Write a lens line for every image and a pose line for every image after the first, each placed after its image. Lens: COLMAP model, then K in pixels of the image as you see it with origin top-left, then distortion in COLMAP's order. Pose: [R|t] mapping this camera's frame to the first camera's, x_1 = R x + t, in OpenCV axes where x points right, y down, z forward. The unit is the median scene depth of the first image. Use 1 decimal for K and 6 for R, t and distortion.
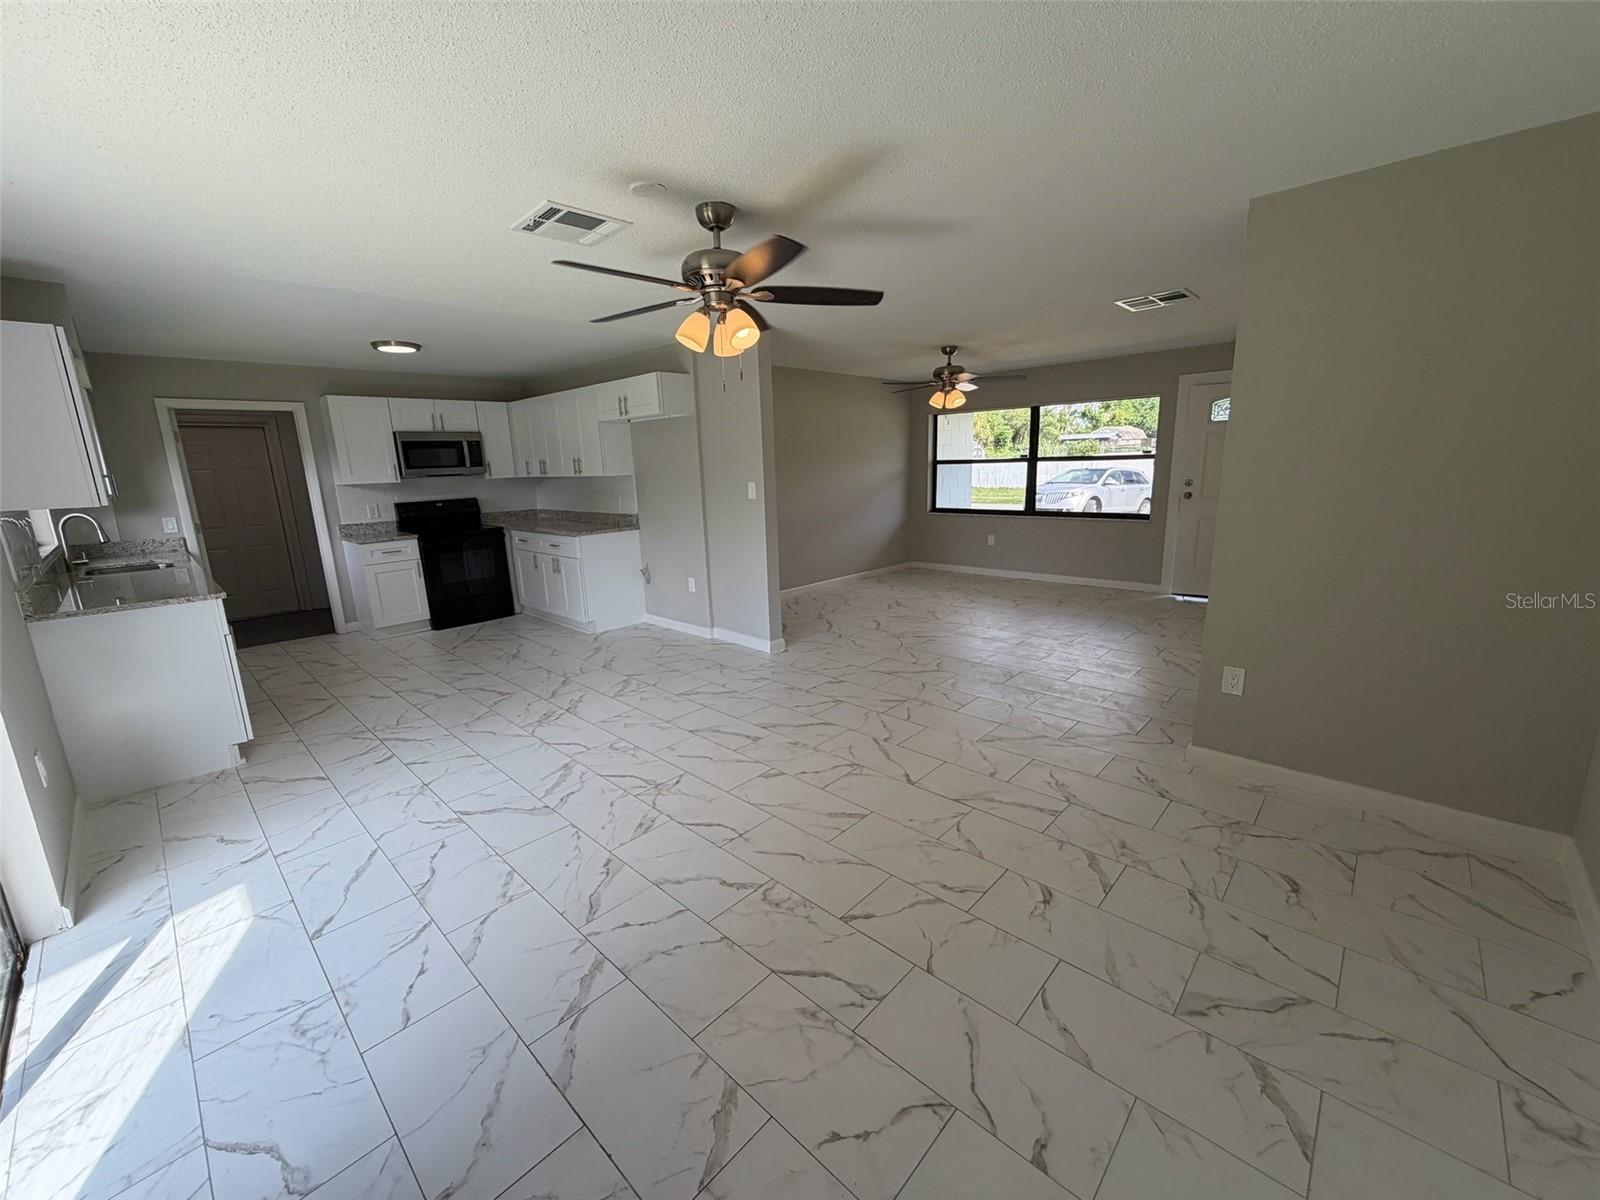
lens RADIAL K [[635.5, 0, 796.4], [0, 635.5, 601.3], [0, 0, 1]] dist [0.000723, 0.000246]
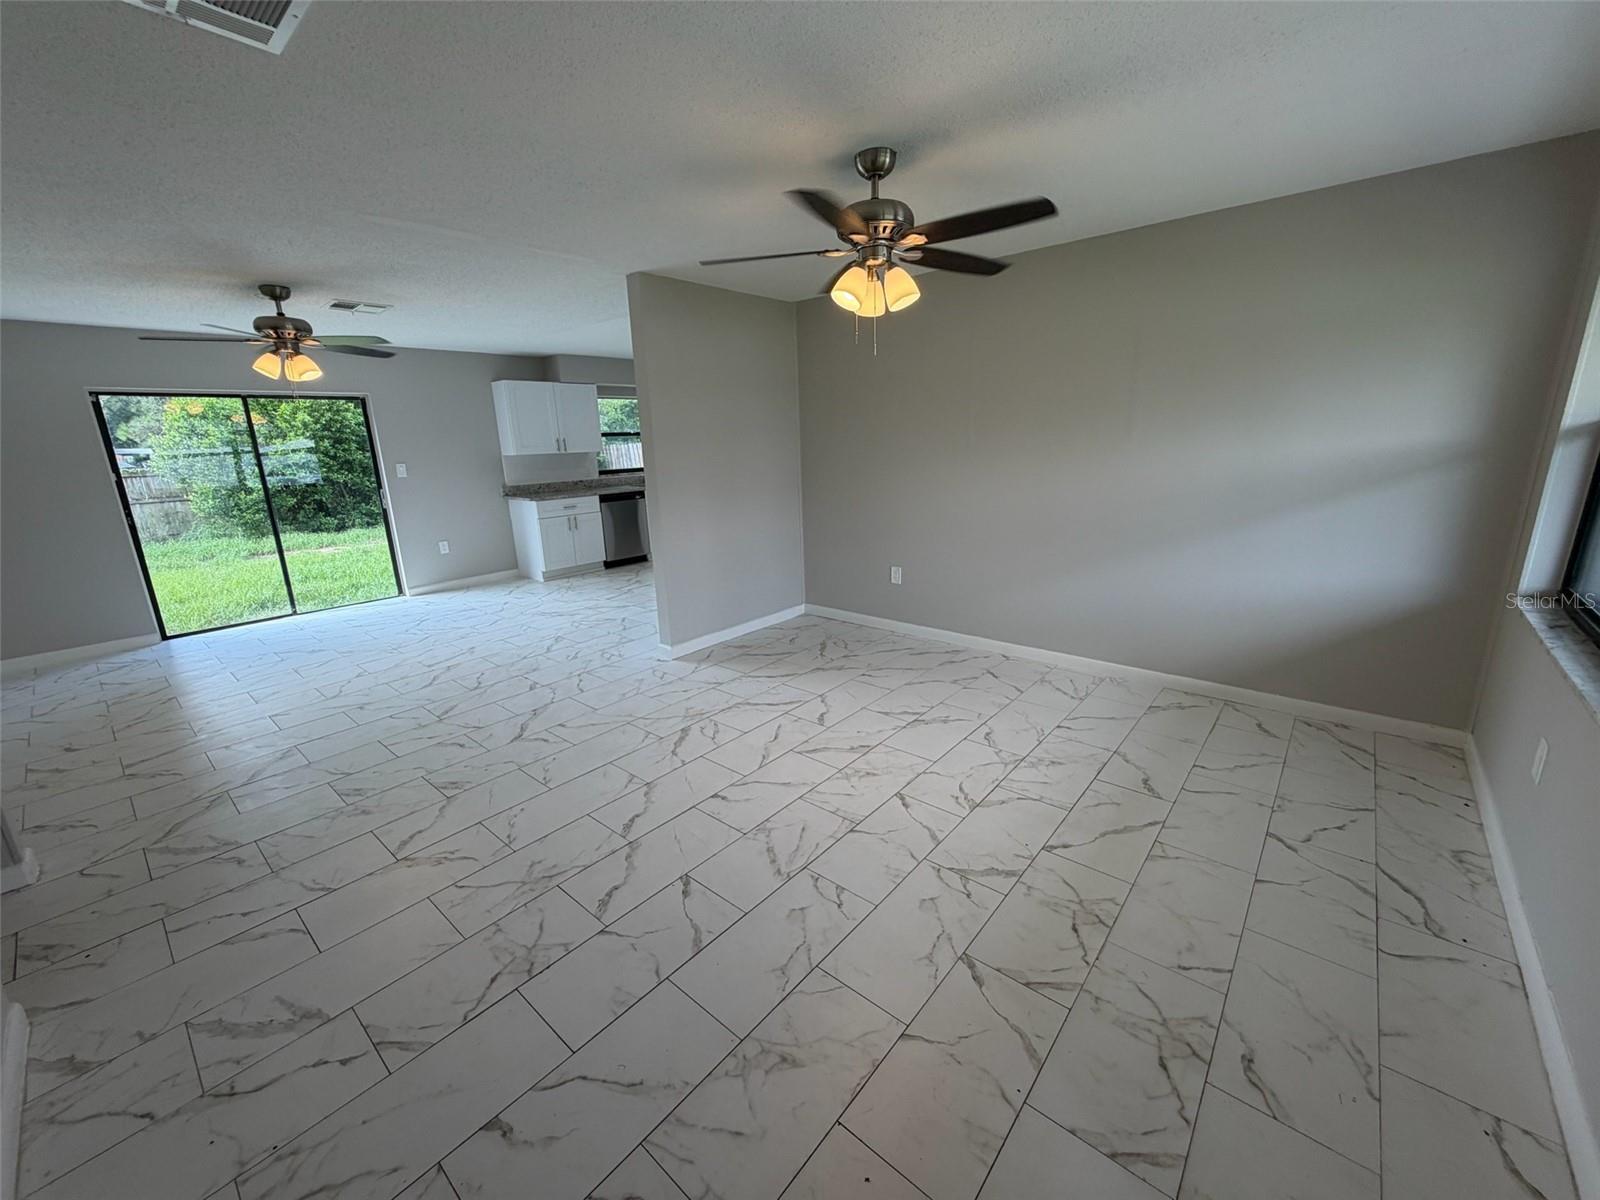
lens RADIAL K [[635.5, 0, 796.4], [0, 635.5, 601.3], [0, 0, 1]] dist [0.000723, 0.000246]
pose [[0.045290, 0.281703, -0.958432, 0.690548], [-0.179960, 0.946021, 0.269552, -0.228561], [0.982631, 0.160272, 0.093540, 0.941582]]
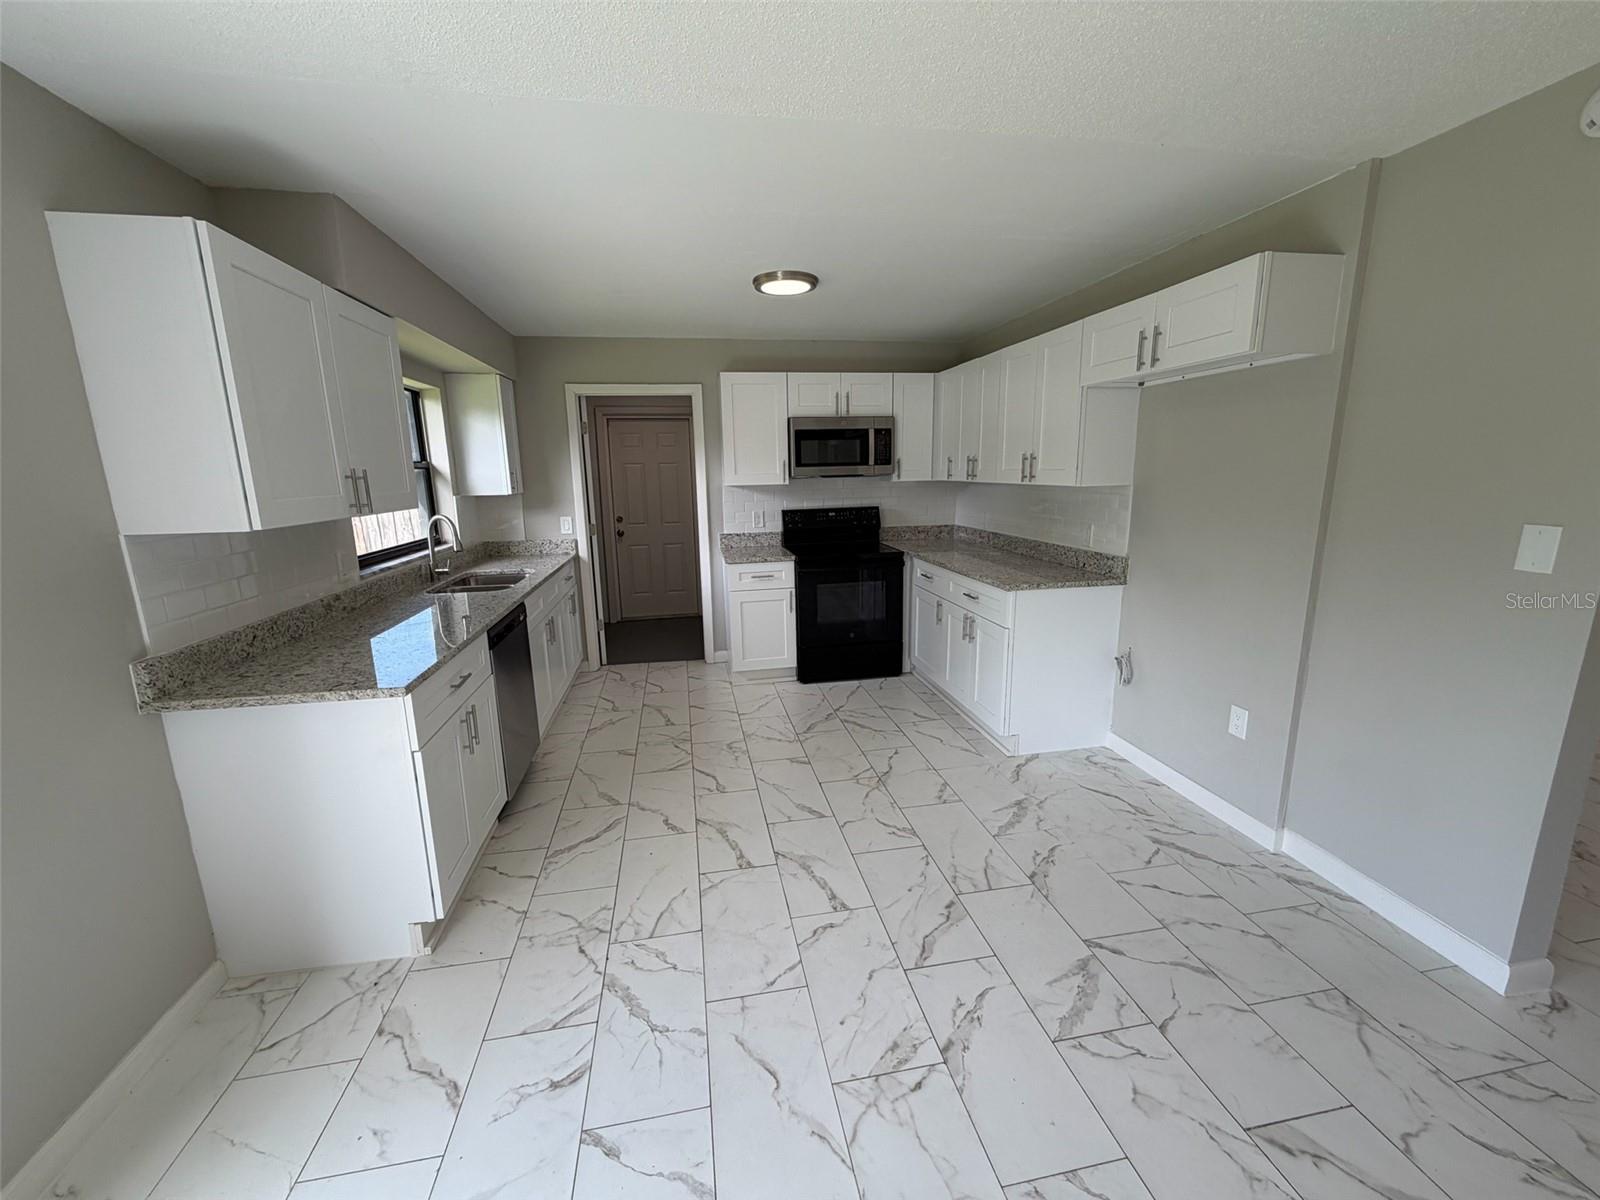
lens RADIAL K [[635.5, 0, 796.4], [0, 635.5, 601.3], [0, 0, 1]] dist [0.000723, 0.000246]
pose [[0.806787, 0.138909, -0.574281, -0.162380], [-0.135018, 0.989597, 0.049684, -0.089812], [0.575209, 0.037454, 0.817149, 0.398631]]
